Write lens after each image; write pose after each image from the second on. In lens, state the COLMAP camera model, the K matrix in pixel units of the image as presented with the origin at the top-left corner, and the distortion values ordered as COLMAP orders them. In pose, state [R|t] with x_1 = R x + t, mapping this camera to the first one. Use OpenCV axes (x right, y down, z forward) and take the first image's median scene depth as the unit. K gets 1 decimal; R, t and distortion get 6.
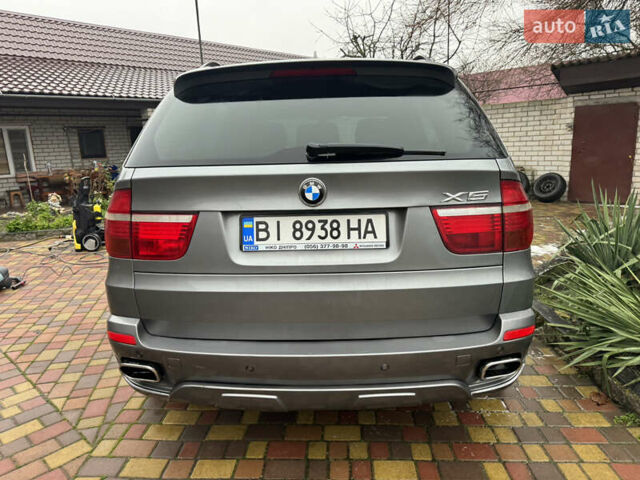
lens RADIAL K [[432.3, 0, 351.4], [0, 432.3, 240.2], [0, 0, 1]] dist [0.001653, -0.004901]
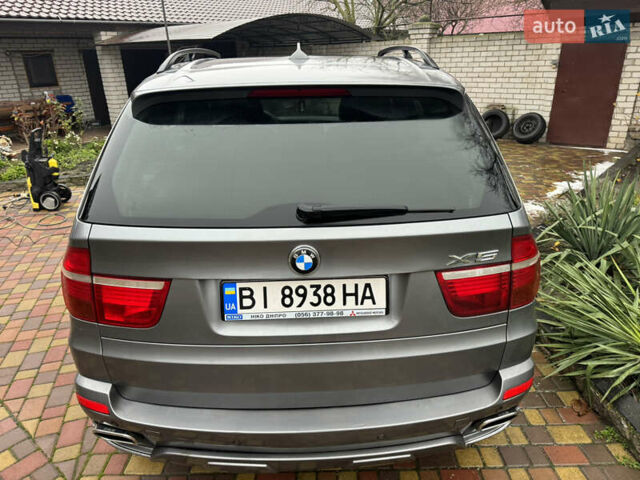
lens RADIAL K [[432.3, 0, 351.4], [0, 432.3, 240.2], [0, 0, 1]] dist [0.001653, -0.004901]
pose [[0.998191, 0.001695, 0.060104, -0.034838], [-0.011603, 0.986246, 0.164878, -0.217797], [-0.058998, -0.165277, 0.984481, 0.103782]]
